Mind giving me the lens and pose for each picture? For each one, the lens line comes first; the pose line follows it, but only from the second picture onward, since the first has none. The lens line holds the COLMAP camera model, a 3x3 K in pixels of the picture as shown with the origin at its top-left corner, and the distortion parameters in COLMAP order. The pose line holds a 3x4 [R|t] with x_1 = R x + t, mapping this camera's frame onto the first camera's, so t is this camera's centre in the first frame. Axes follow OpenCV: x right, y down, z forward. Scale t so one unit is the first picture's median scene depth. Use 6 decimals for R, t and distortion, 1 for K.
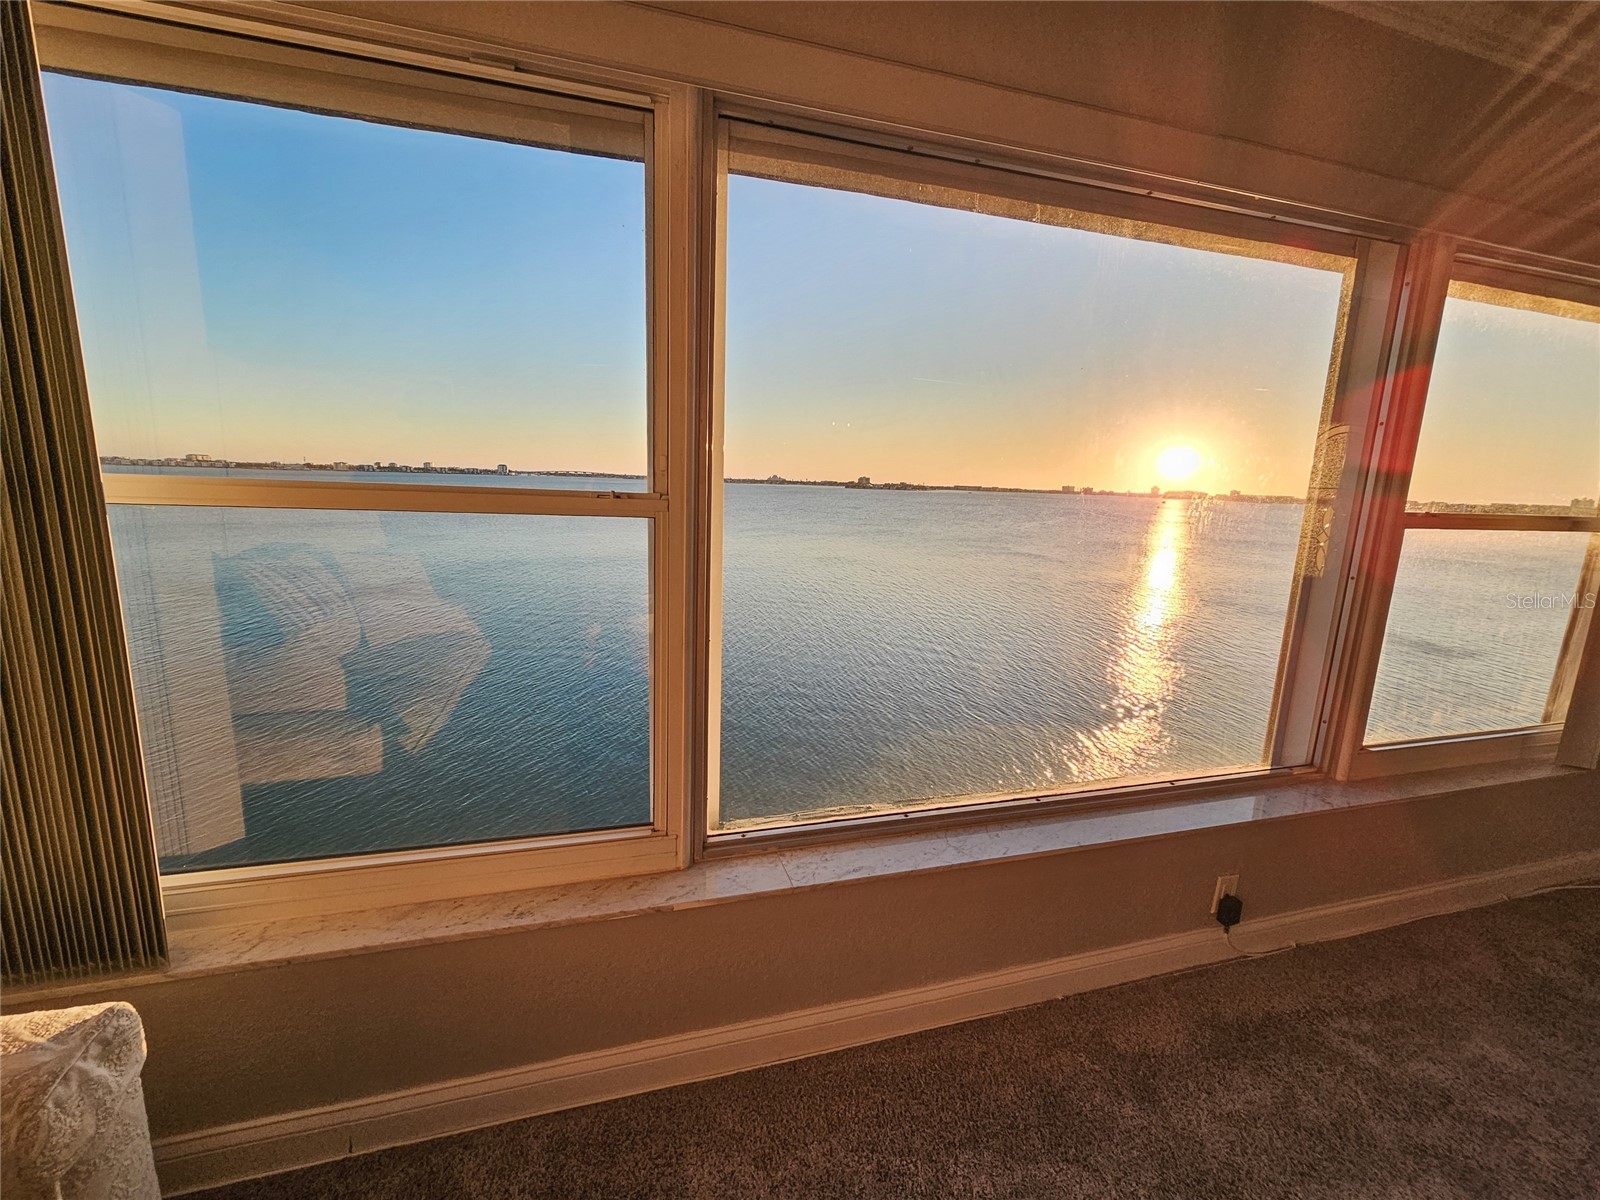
lens RADIAL K [[653.7, 0, 794.8], [0, 653.7, 598.6], [0, 0, 1]] dist [0.000502, -0.000867]
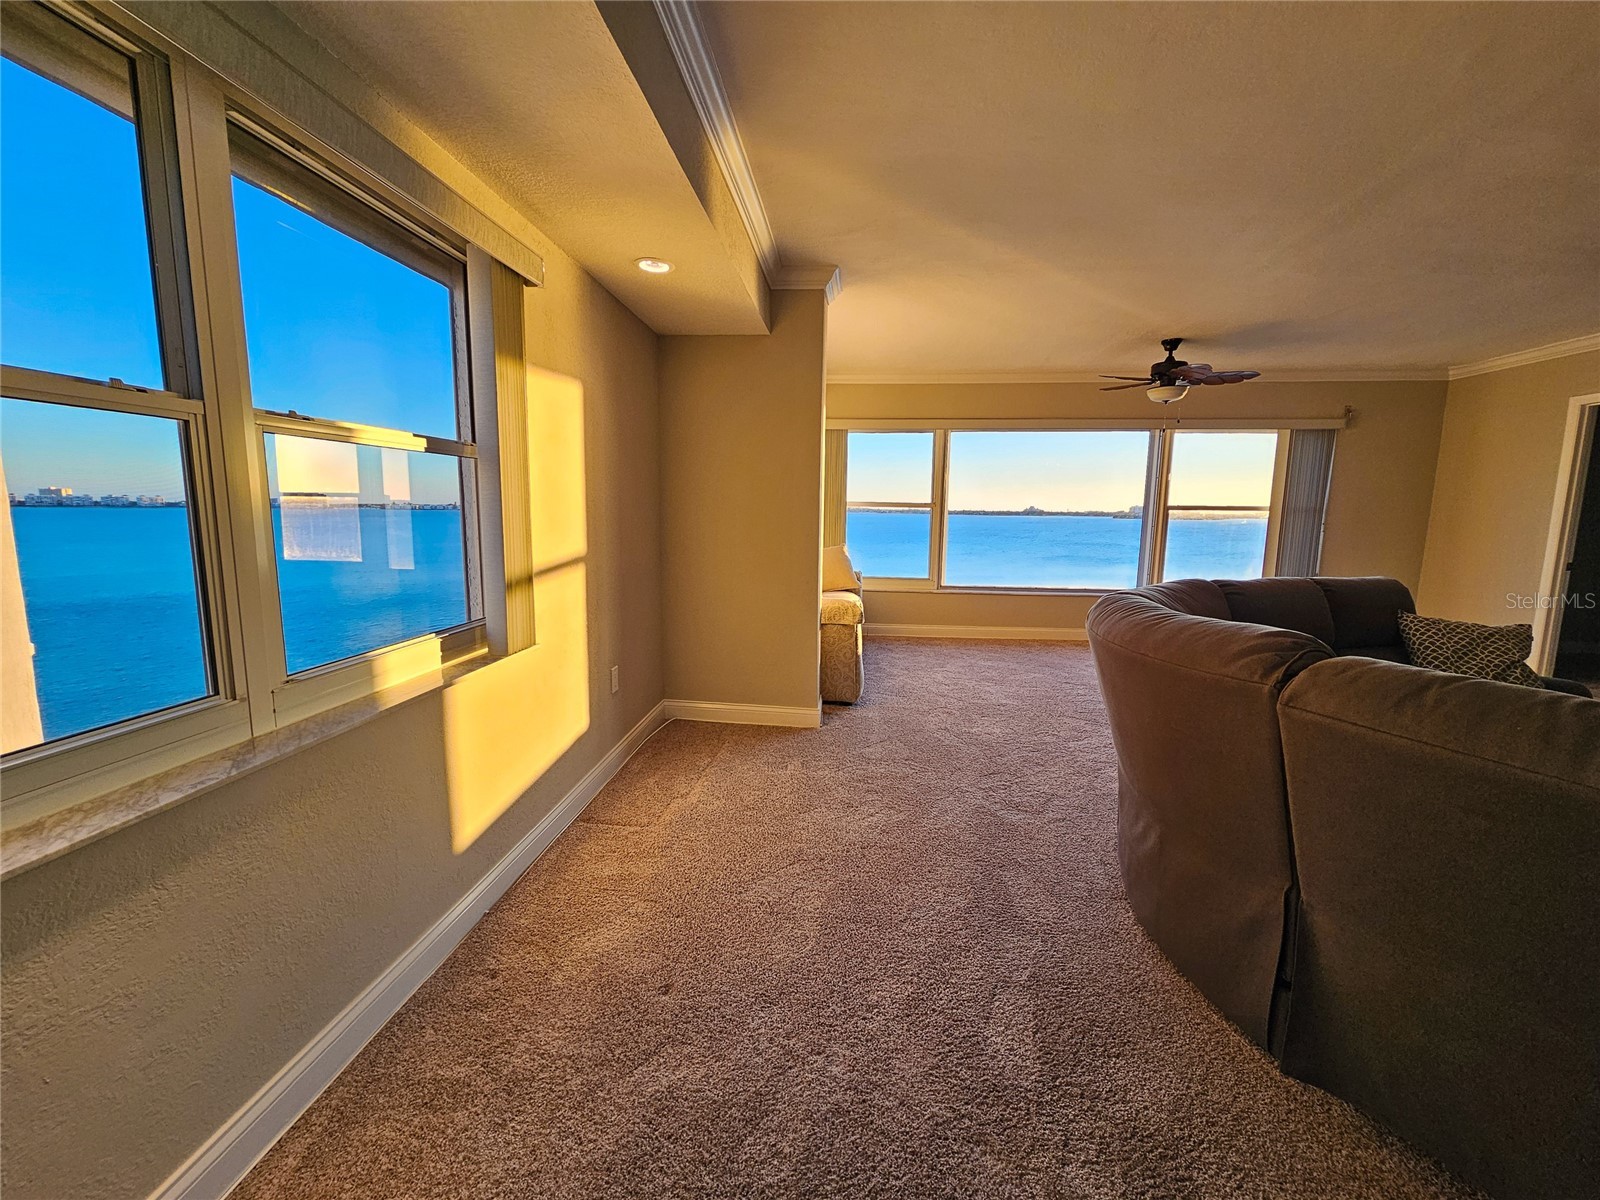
lens RADIAL K [[653.7, 0, 794.8], [0, 653.7, 598.6], [0, 0, 1]] dist [0.000502, -0.000867]
pose [[0.930170, 0.028343, -0.366033, 0.449505], [-0.046689, 0.998053, -0.041364, 0.565670], [0.364148, 0.055566, 0.929682, -2.748959]]
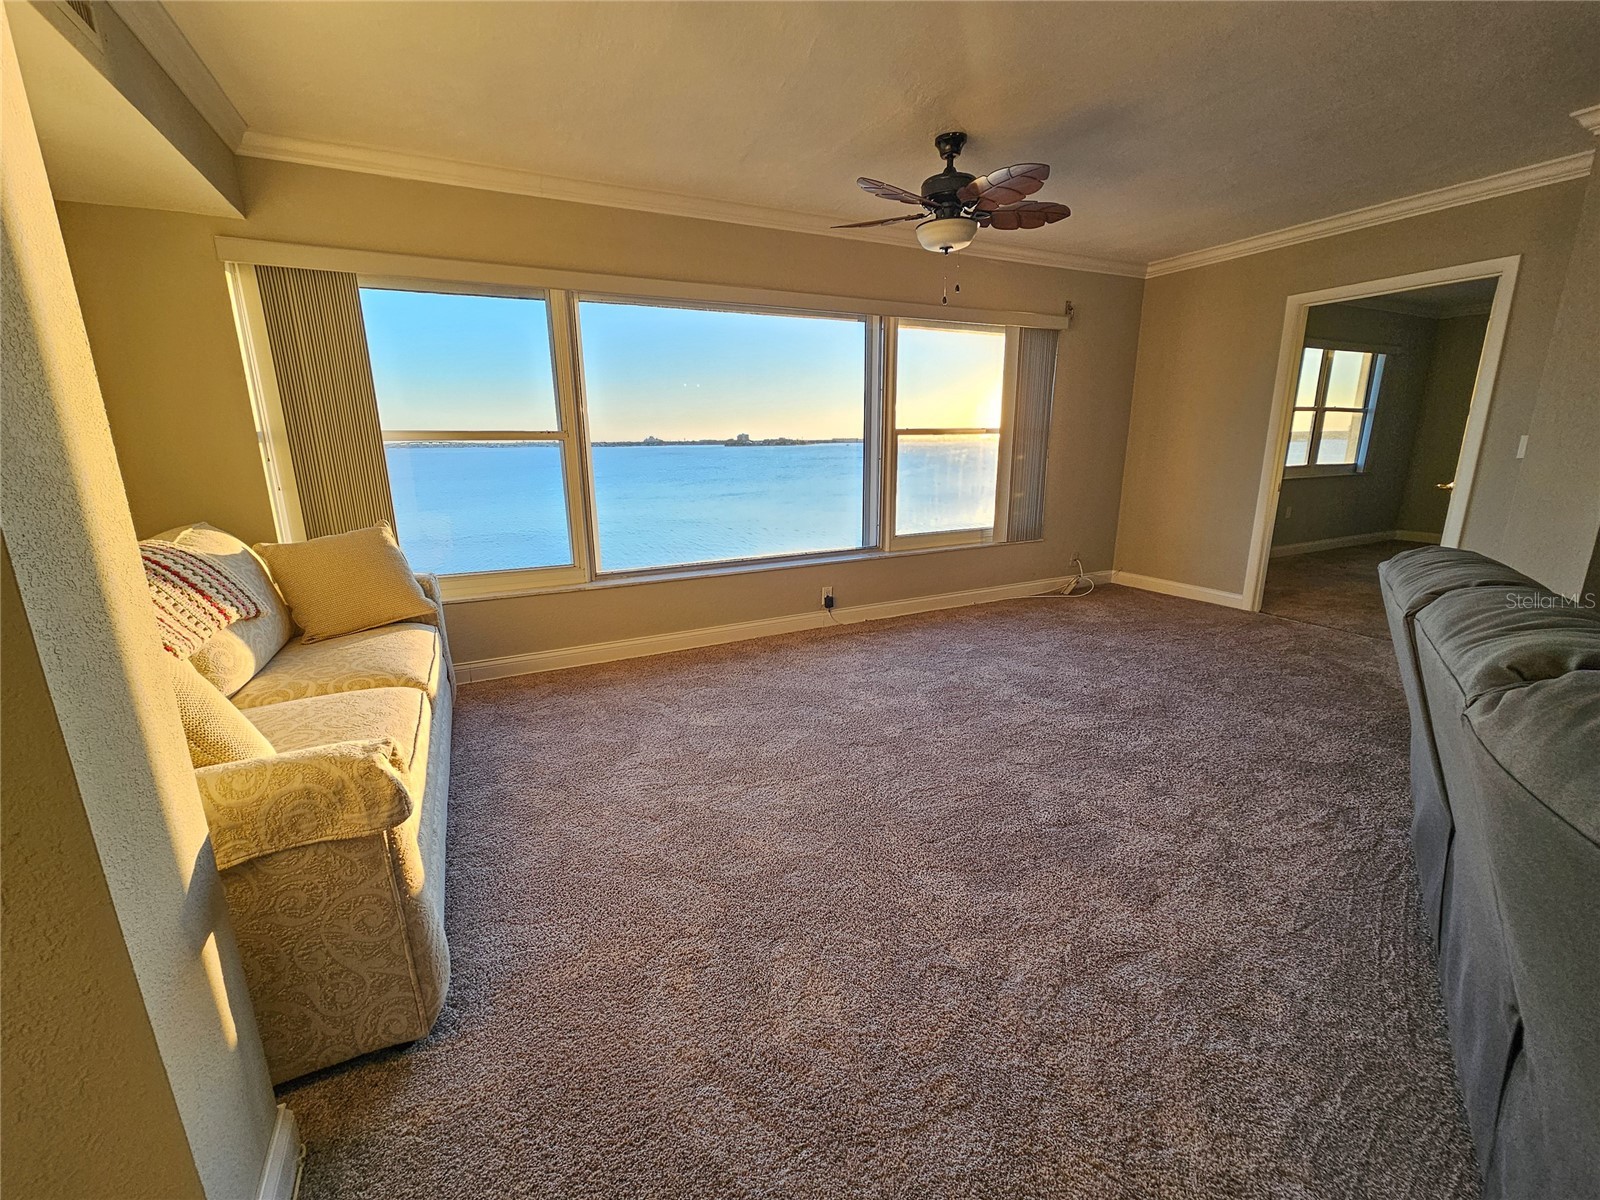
lens RADIAL K [[653.7, 0, 794.8], [0, 653.7, 598.6], [0, 0, 1]] dist [0.000502, -0.000867]
pose [[0.982905, -0.086253, 0.162657, 0.162975], [0.076032, 0.994780, 0.068060, 0.295547], [-0.167679, -0.054530, 0.984332, -1.326393]]
